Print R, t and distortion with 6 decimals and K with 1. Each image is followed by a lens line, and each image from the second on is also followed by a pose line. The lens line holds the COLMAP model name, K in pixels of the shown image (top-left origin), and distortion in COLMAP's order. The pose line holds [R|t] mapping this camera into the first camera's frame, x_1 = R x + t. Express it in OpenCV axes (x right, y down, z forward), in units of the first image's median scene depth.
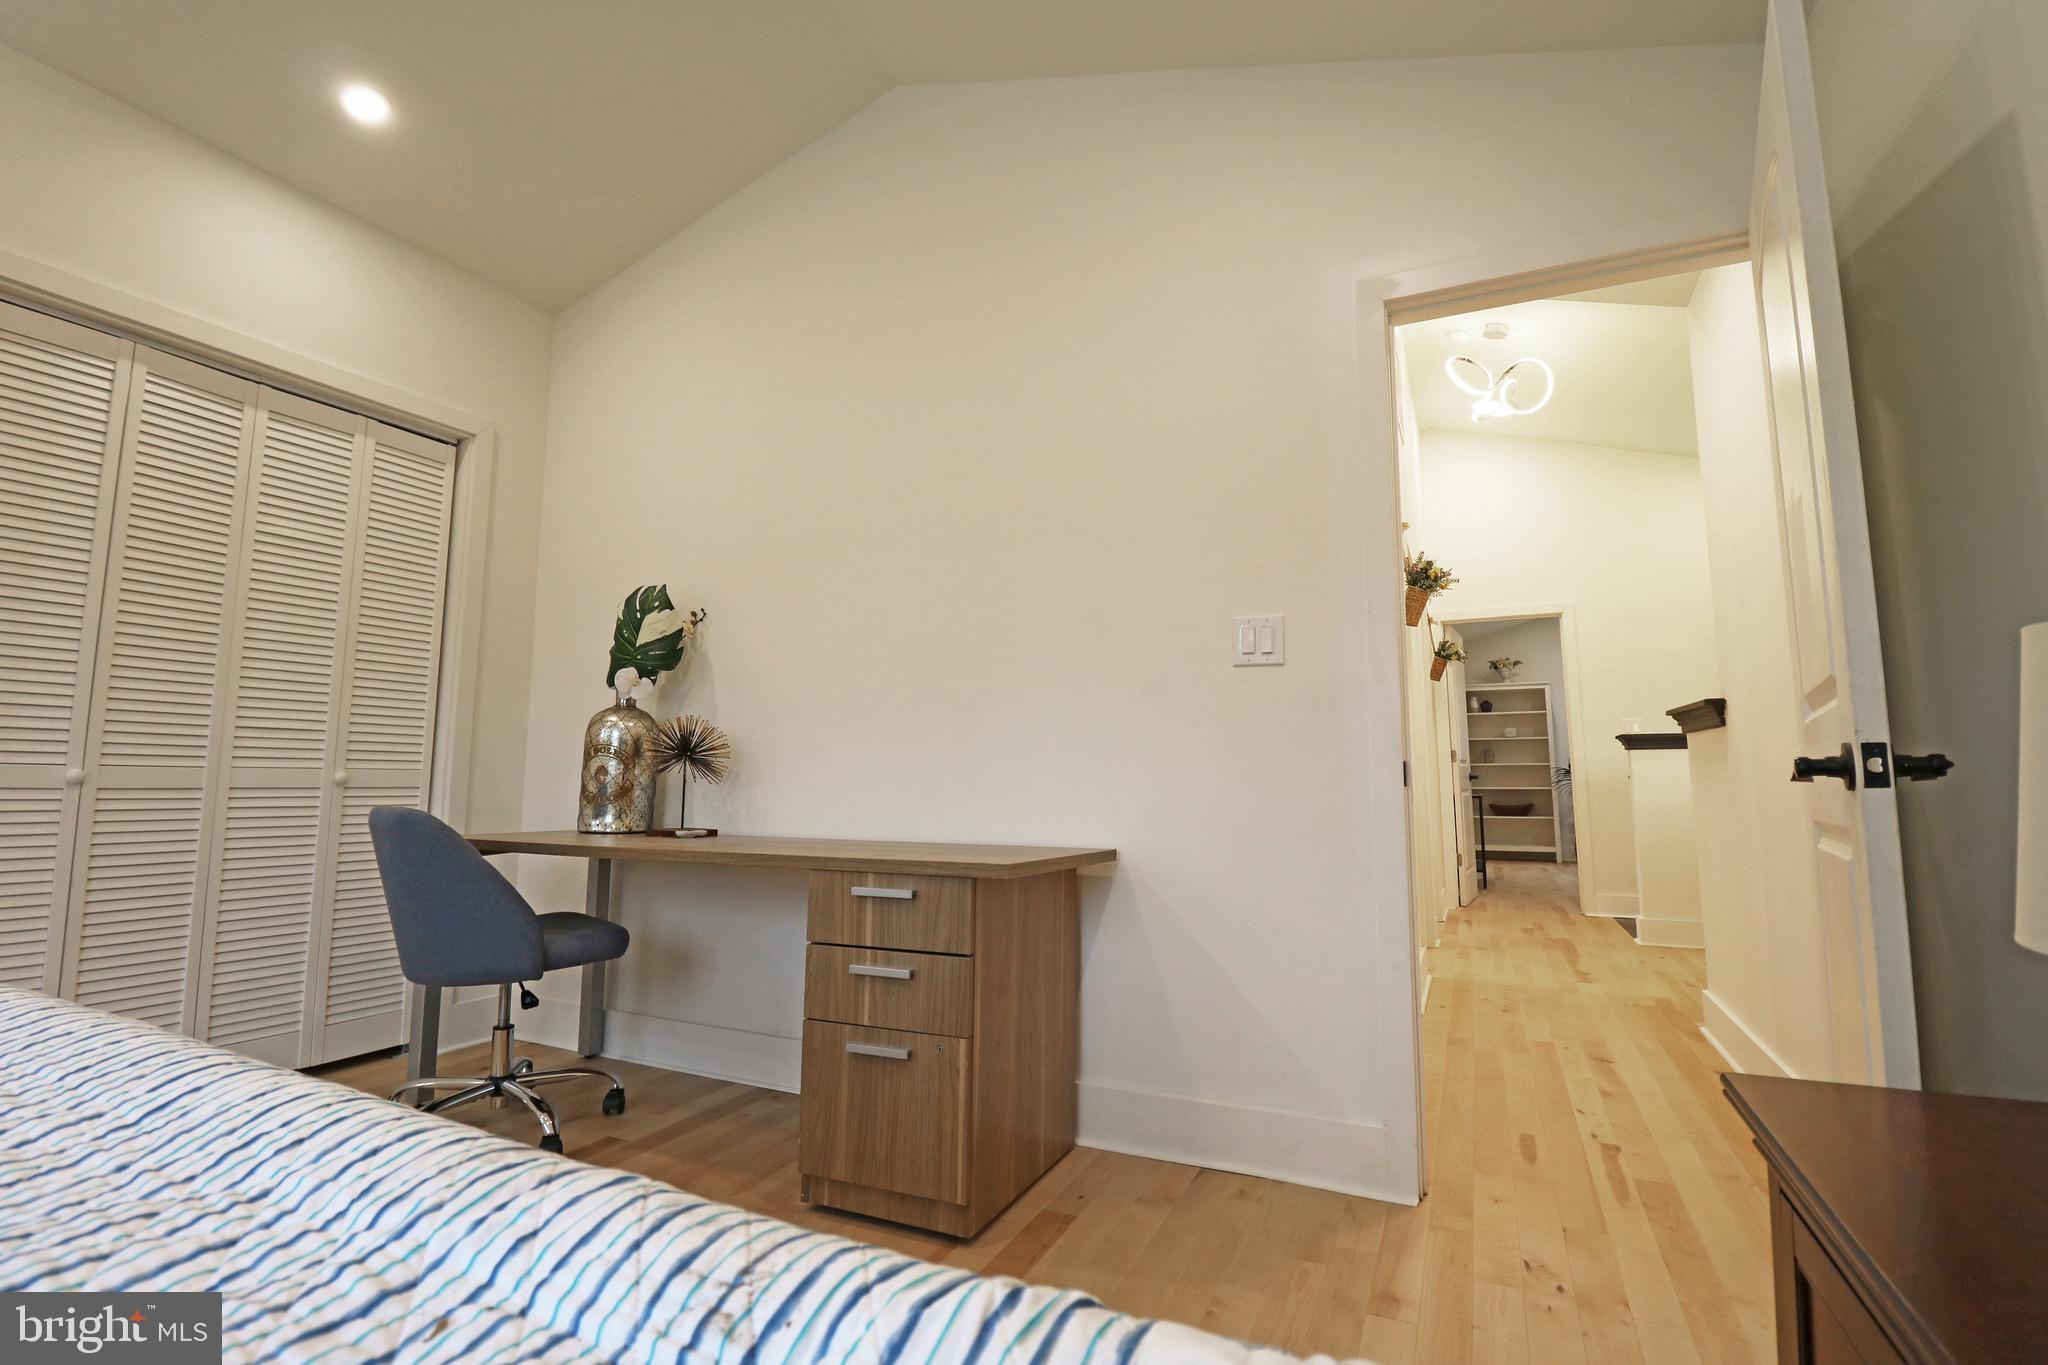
lens RADIAL K [[946.0, 0, 1029.1], [0, 946.0, 664.8], [0, 0, 1]] dist [-0.001628, -0.012217]
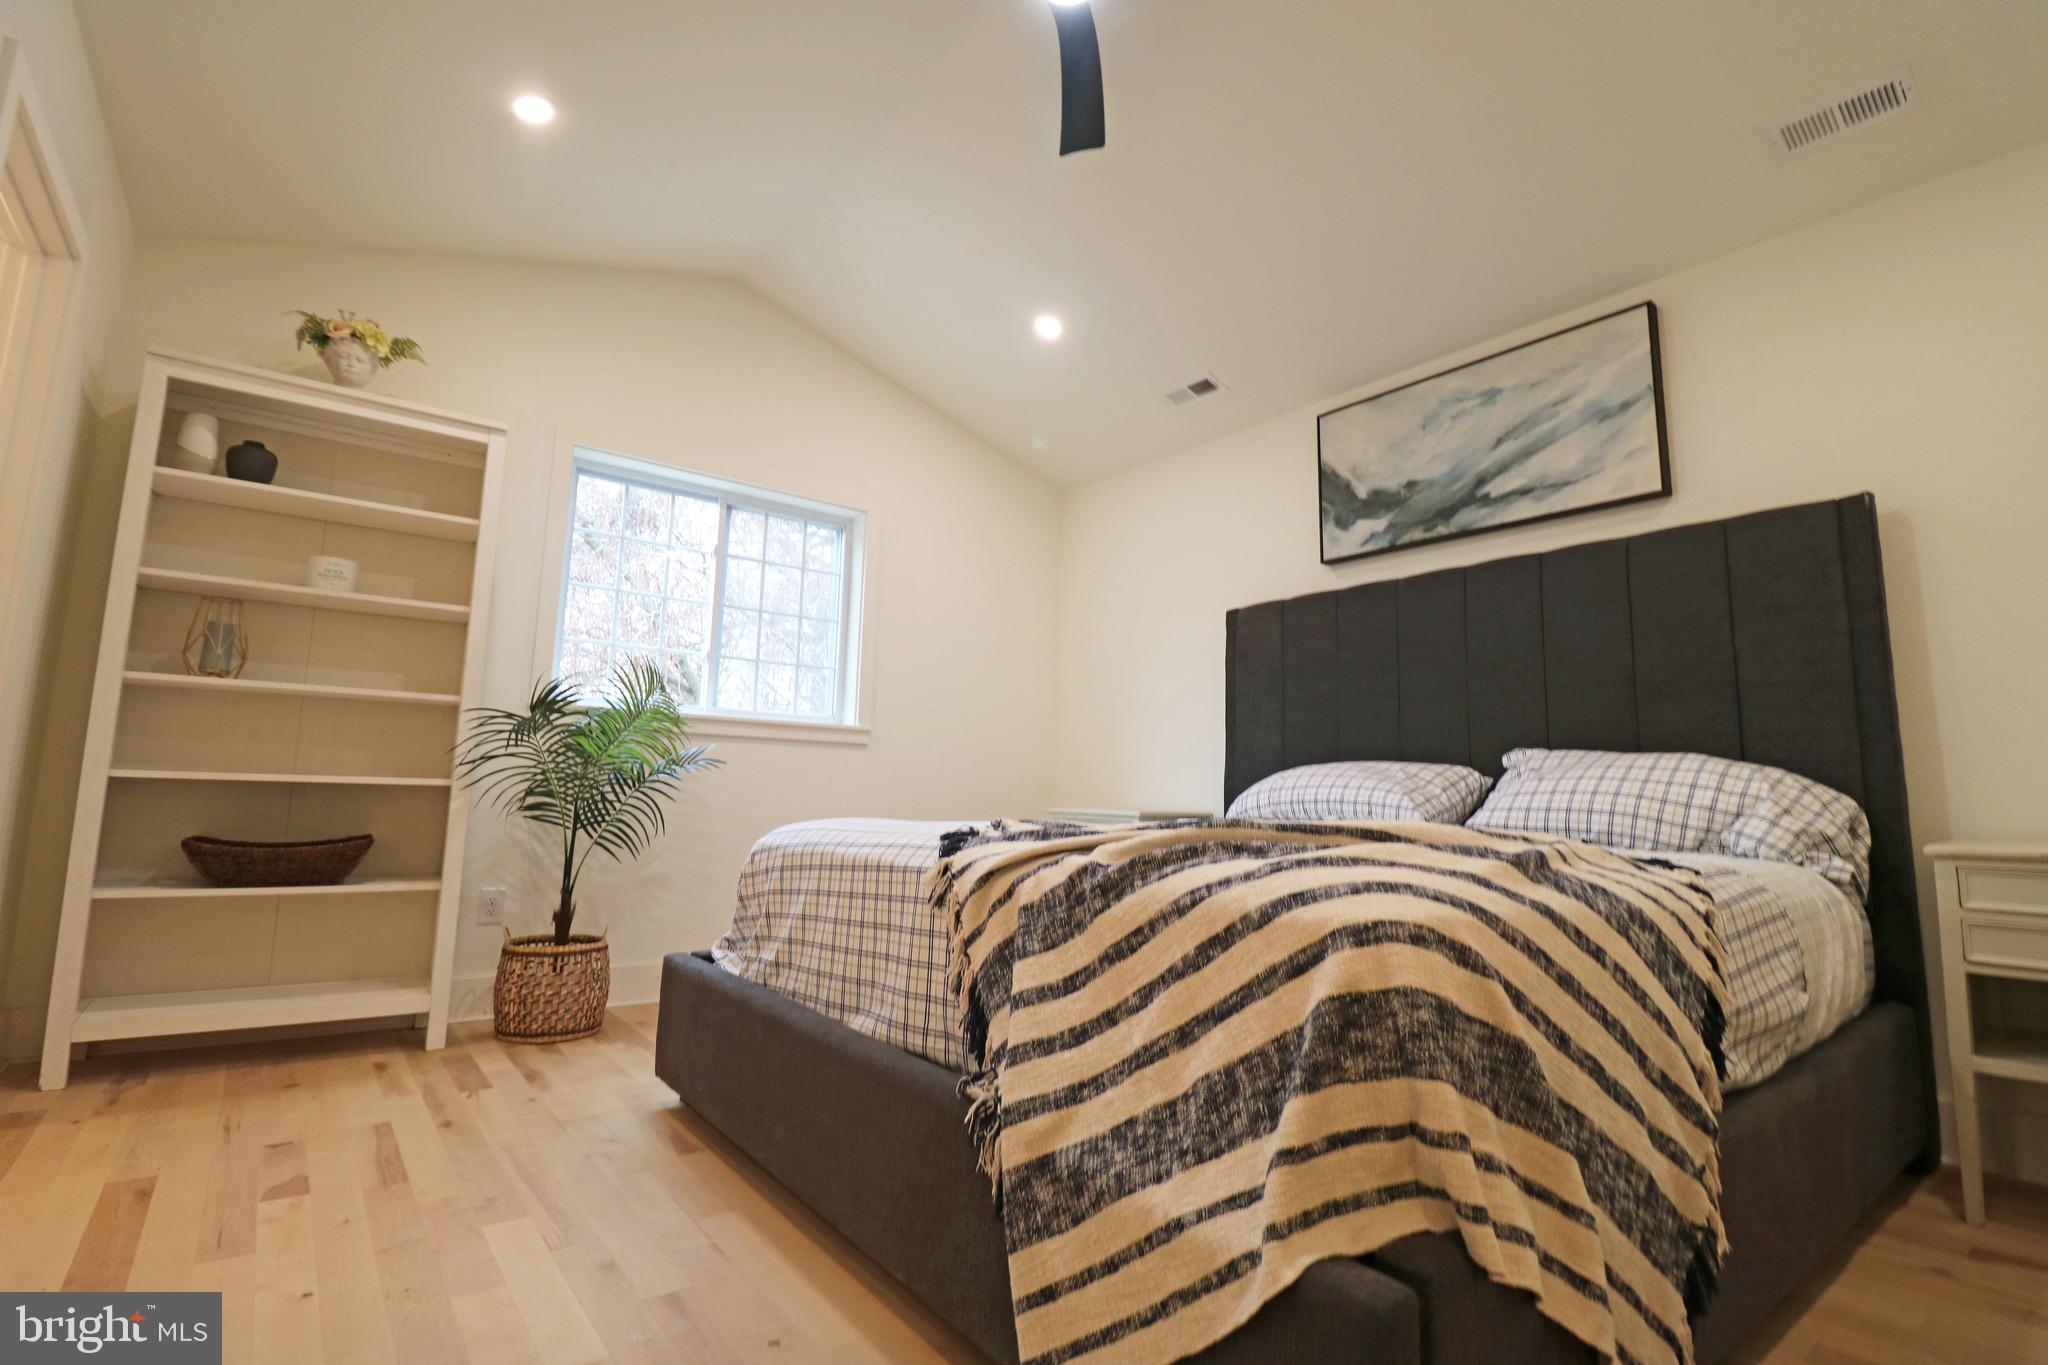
lens RADIAL K [[946.0, 0, 1026.2], [0, 946.0, 666.2], [0, 0, 1]] dist [-0.001628, -0.012217]
pose [[0.447899, 0.136531, 0.883598, 1.287740], [-0.134740, 0.987292, -0.084254, 0.332426], [-0.883873, -0.081319, 0.460604, 2.470415]]
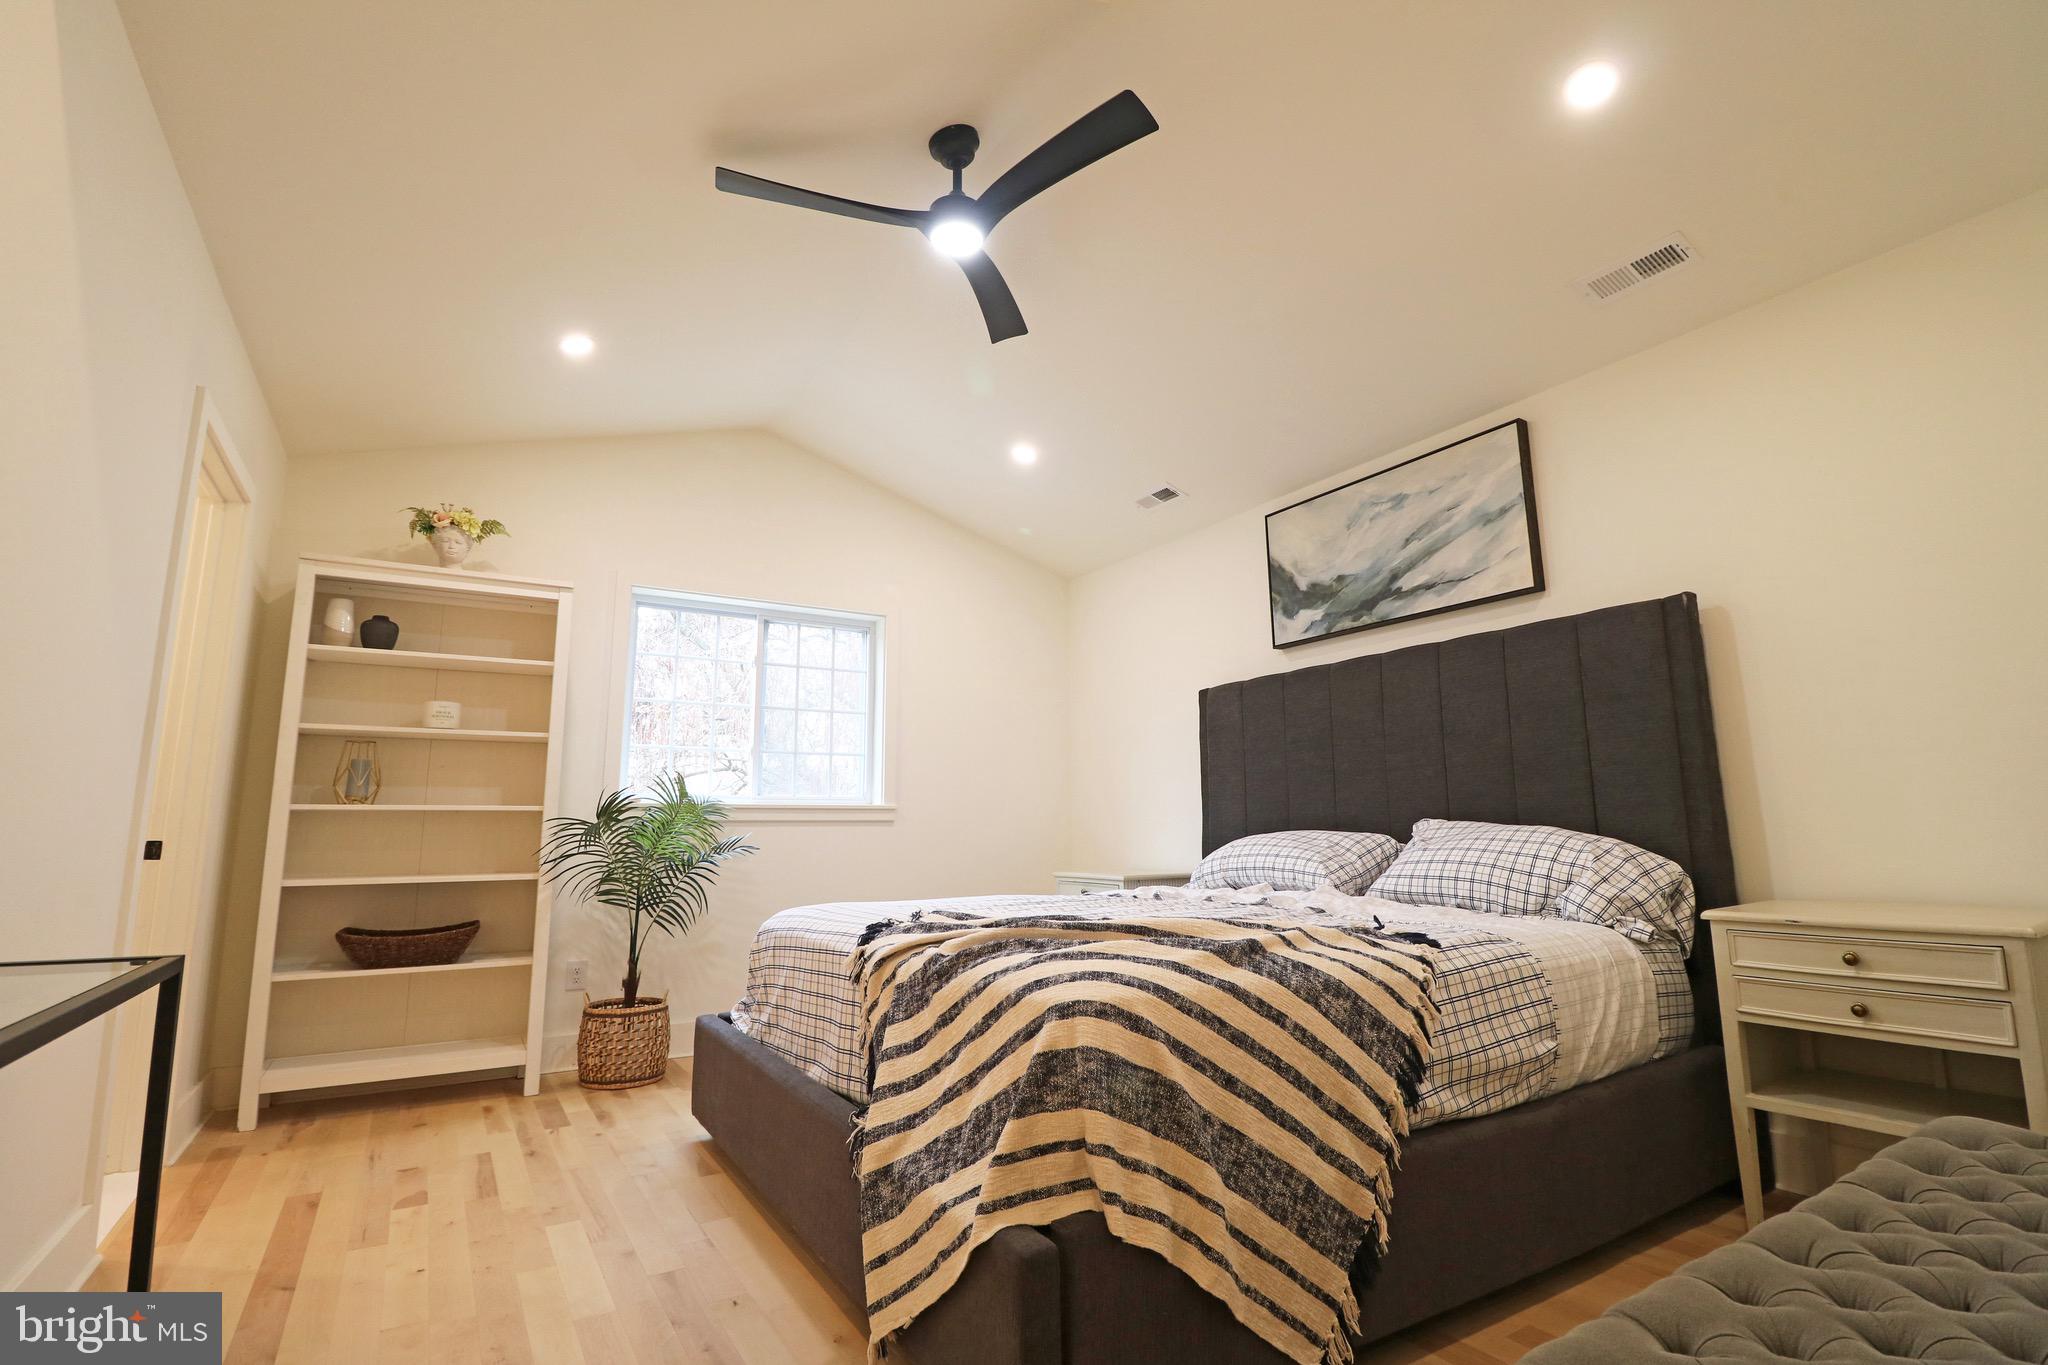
lens RADIAL K [[946.0, 0, 1030.9], [0, 946.0, 674.4], [0, 0, 1]] dist [-0.001628, -0.012217]
pose [[0.540247, 0.137192, 0.830248, 1.199999], [-0.093850, 0.990289, -0.102568, 0.256145], [-0.836257, -0.022506, 0.547876, 2.247908]]
